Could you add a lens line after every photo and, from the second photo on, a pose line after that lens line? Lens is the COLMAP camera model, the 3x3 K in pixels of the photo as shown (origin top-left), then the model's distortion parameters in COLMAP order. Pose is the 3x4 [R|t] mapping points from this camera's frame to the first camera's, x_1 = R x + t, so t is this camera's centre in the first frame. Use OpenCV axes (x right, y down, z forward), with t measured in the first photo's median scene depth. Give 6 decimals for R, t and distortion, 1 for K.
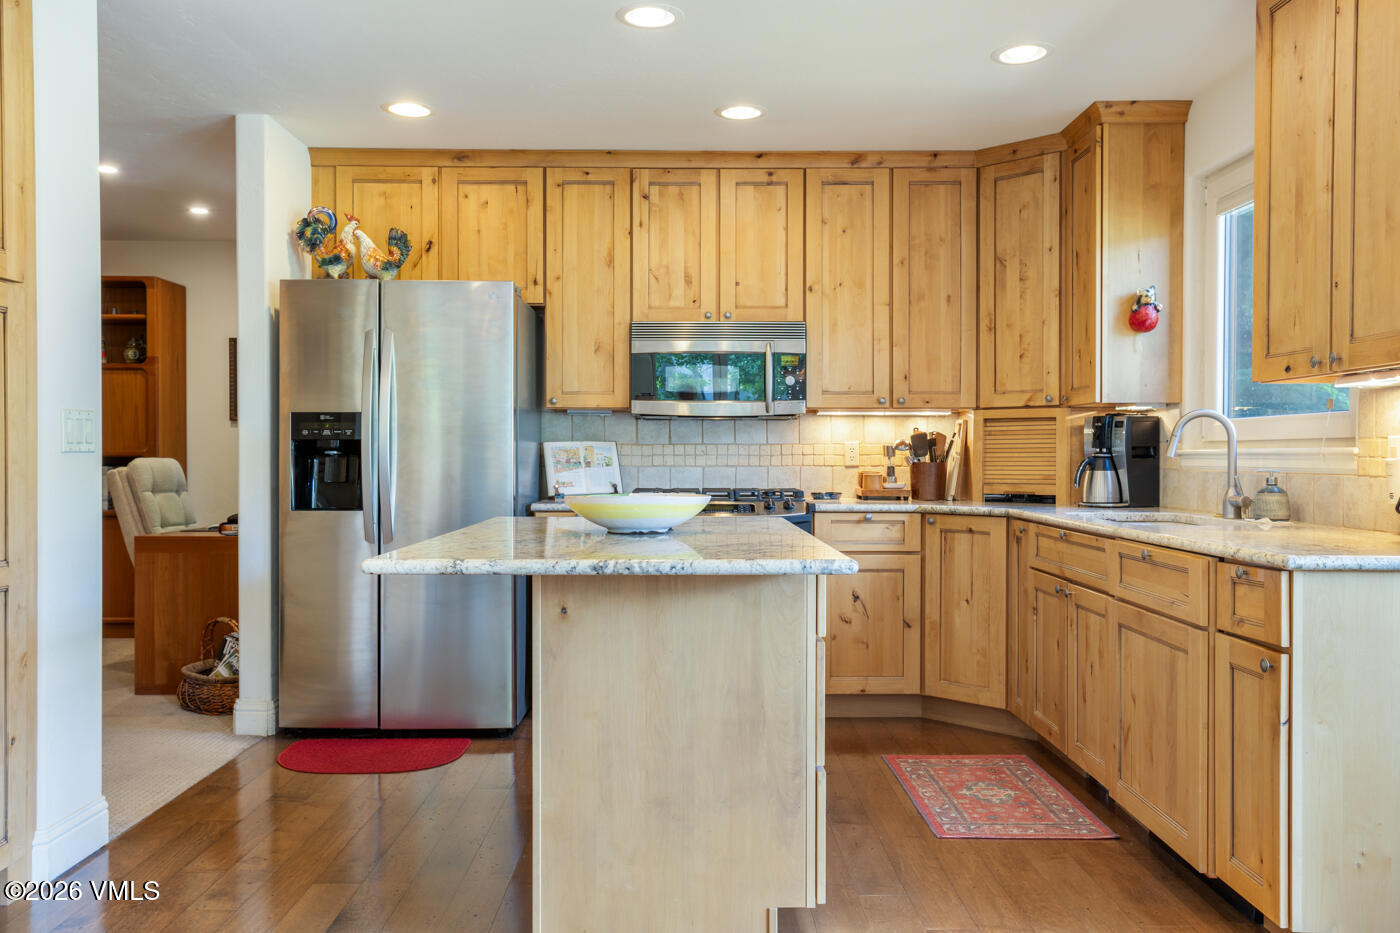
lens RADIAL K [[1135.9, 0, 692.1], [0, 1135.9, 467.9], [0, 0, 1]] dist [0.018203, 0.006502]
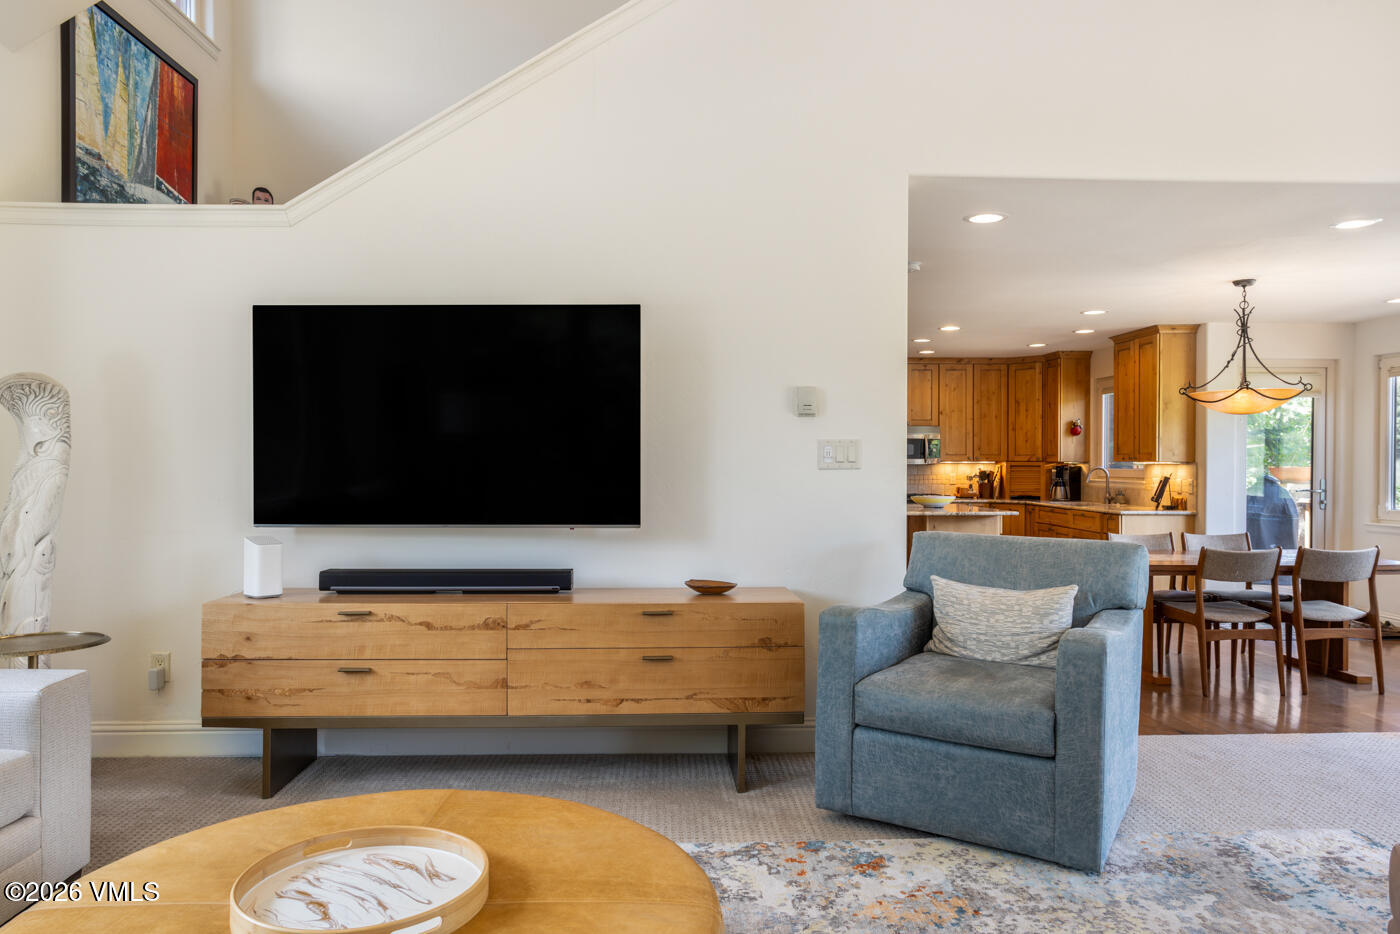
lens RADIAL K [[1001.1, 0, 700.0], [0, 1001.1, 467.0], [0, 0, 1]] dist [0.000121, 0.047566]
pose [[0.998621, 0.000789, 0.052499, -0.546113], [-0.000436, 0.999977, -0.006734, -0.025277], [-0.052504, 0.006702, 0.998598, -1.170553]]
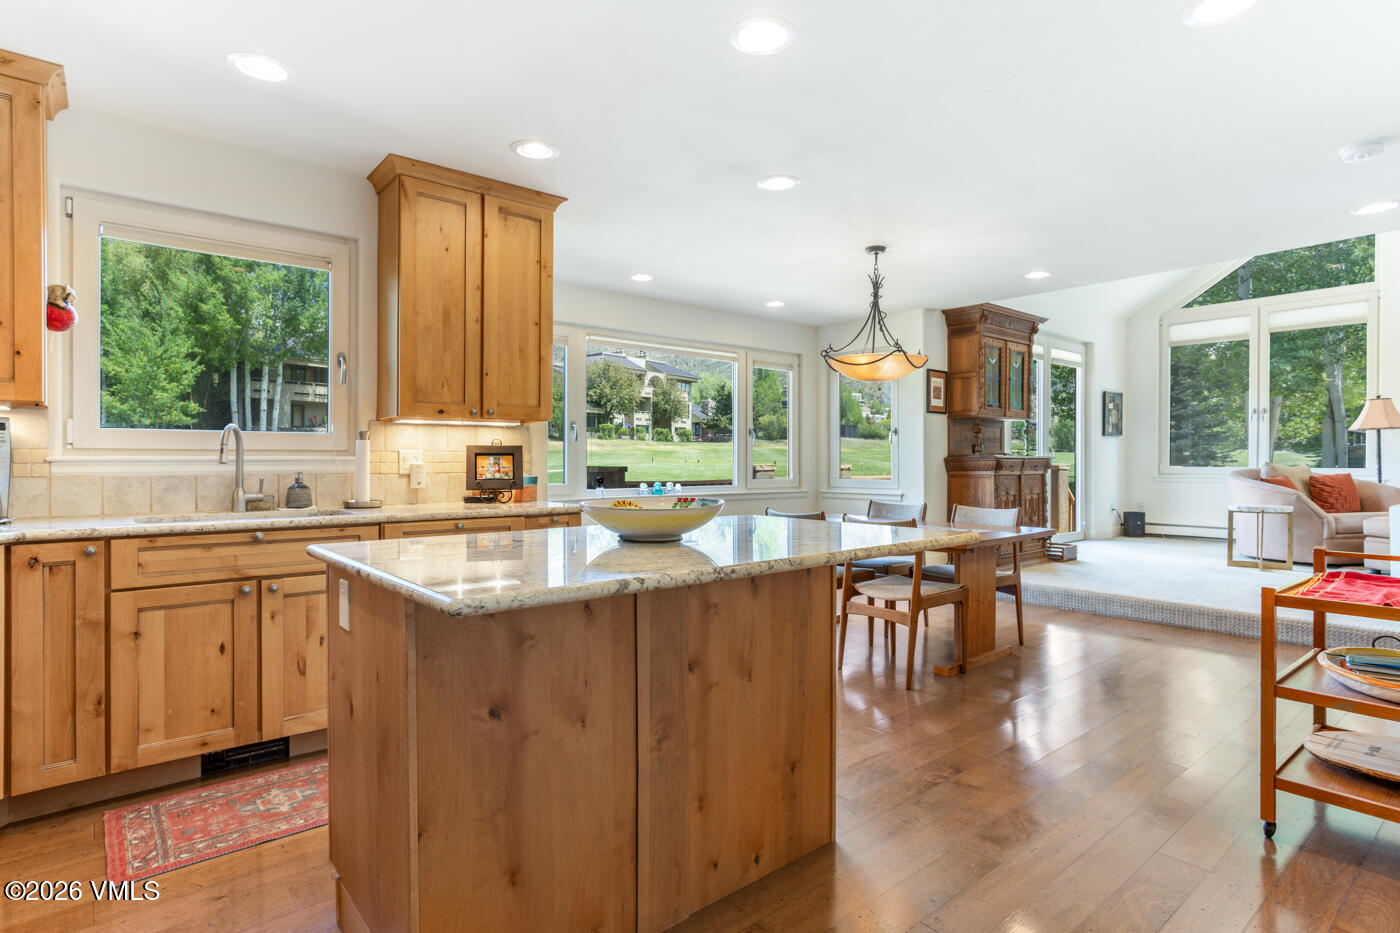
lens RADIAL K [[731.7, 0, 691.0], [0, 731.7, 464.5], [0, 0, 1]] dist [-0.030574, 0.025308]
pose [[-0.635090, -0.006938, 0.772407, -0.354359], [0.007195, 0.999863, 0.014896, -0.012528], [-0.772405, 0.015018, -0.634953, 0.867815]]
